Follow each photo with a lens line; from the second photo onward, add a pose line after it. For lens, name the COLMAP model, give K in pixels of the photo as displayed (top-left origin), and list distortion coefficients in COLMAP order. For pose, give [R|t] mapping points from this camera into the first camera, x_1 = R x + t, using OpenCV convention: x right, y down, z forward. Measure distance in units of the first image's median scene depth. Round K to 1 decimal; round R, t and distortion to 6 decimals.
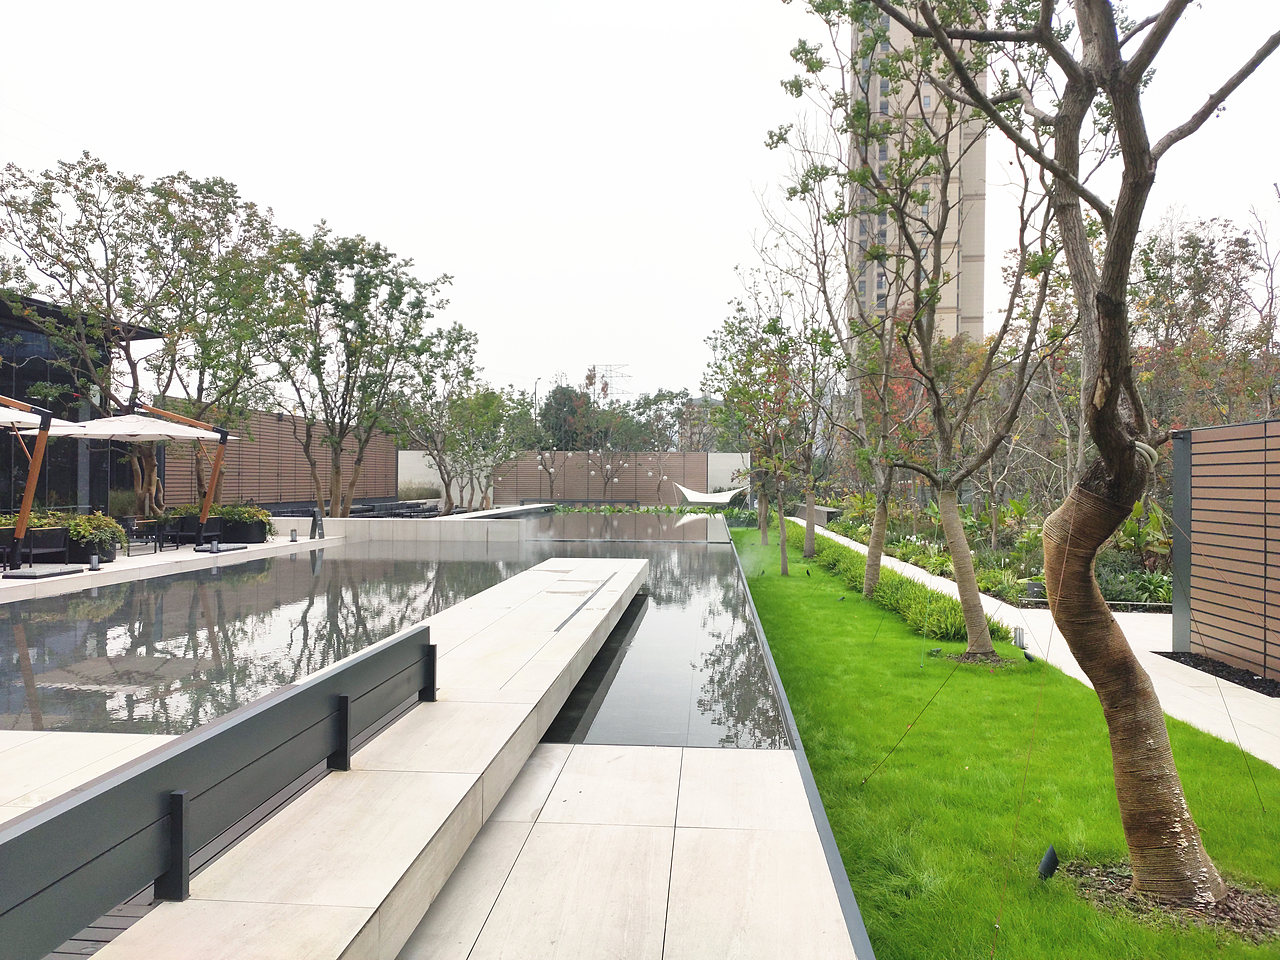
lens RADIAL K [[961.0, 0, 638.8], [0, 961.0, 481.6], [0, 0, 1]] dist [-0.028492, -0.002110]
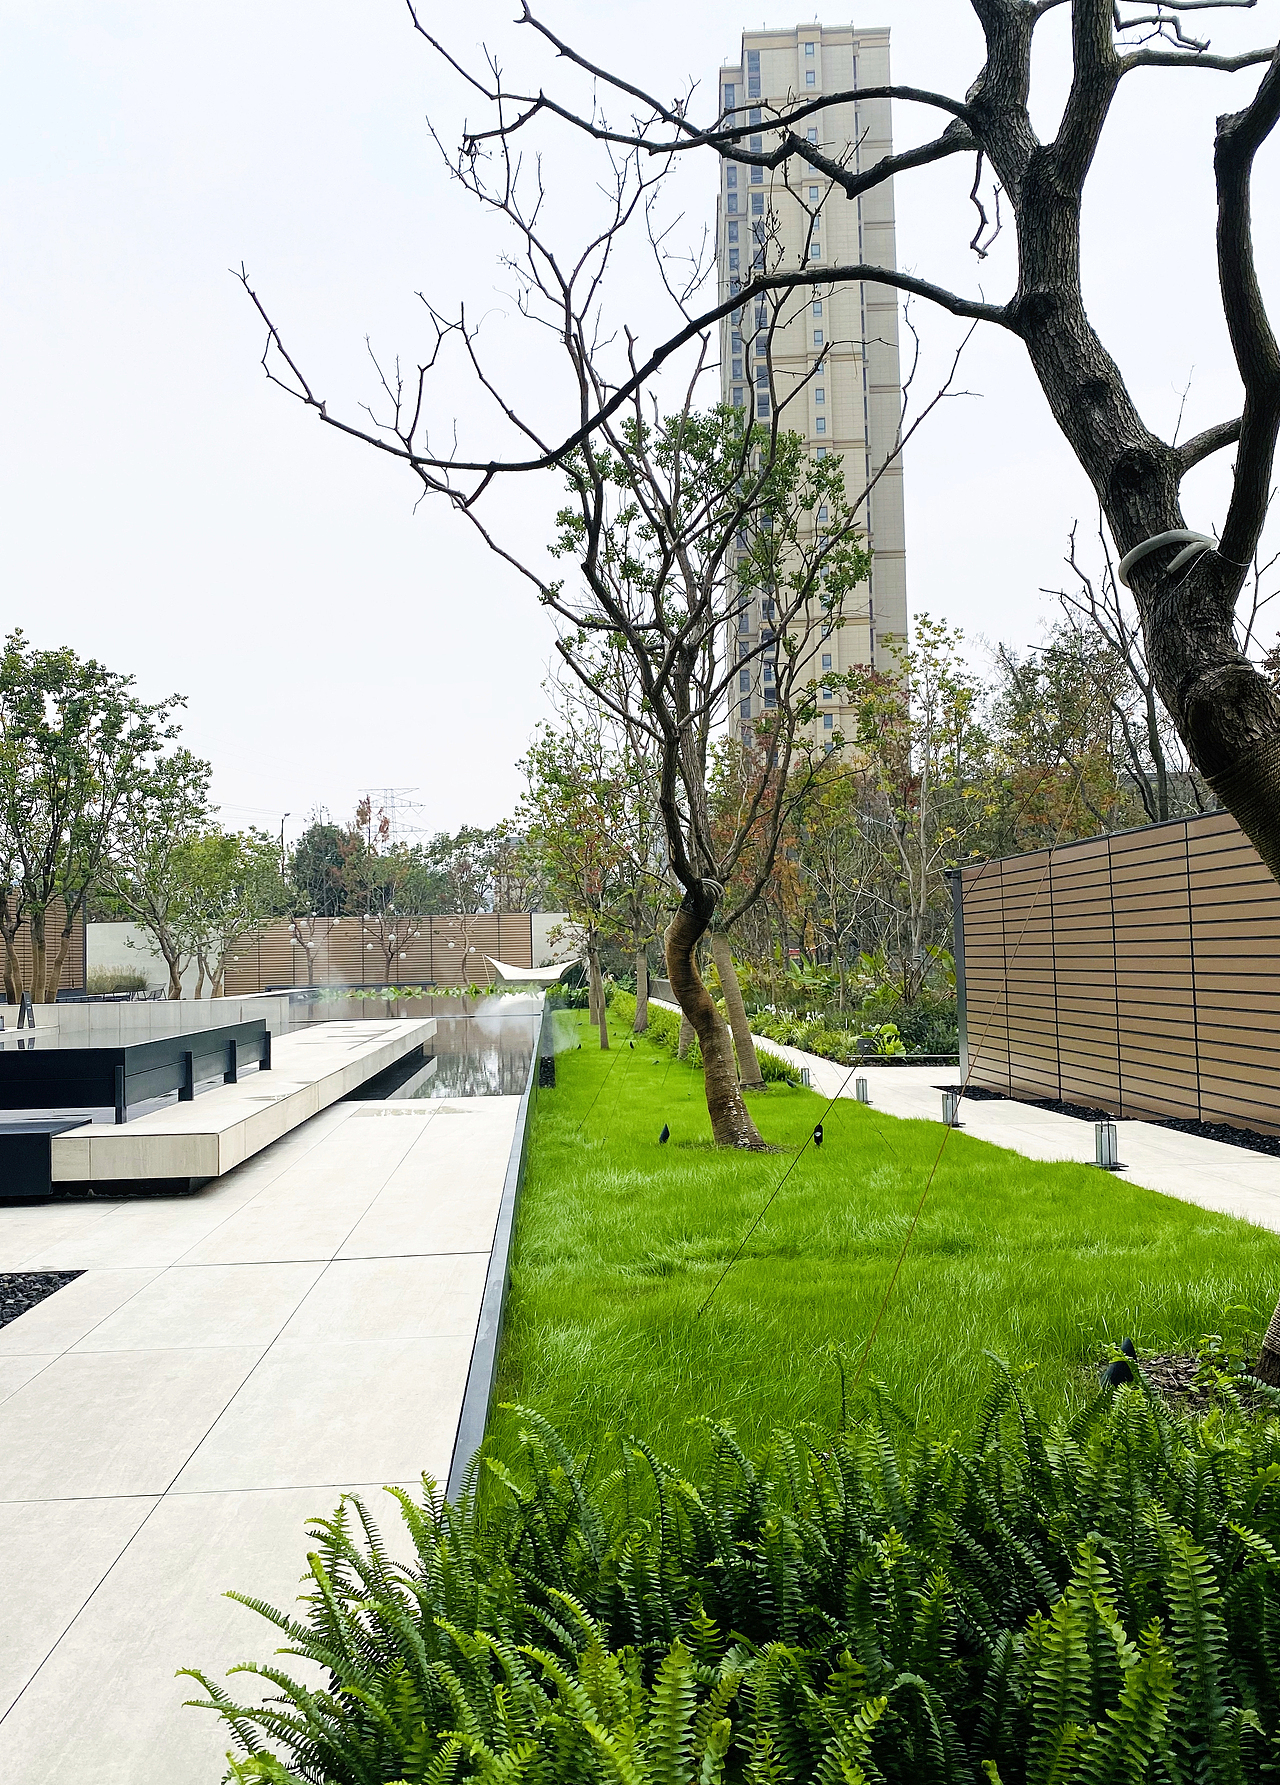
lens RADIAL K [[1413.1, 0, 646.8], [0, 1413.1, 894.3], [0, 0, 1]] dist [0.027775, -0.003489]
pose [[0.988841, -0.026959, 0.146513, 0.003934], [0.033534, 0.998530, -0.042591, 0.006582], [-0.145149, 0.047029, 0.988292, -0.112828]]
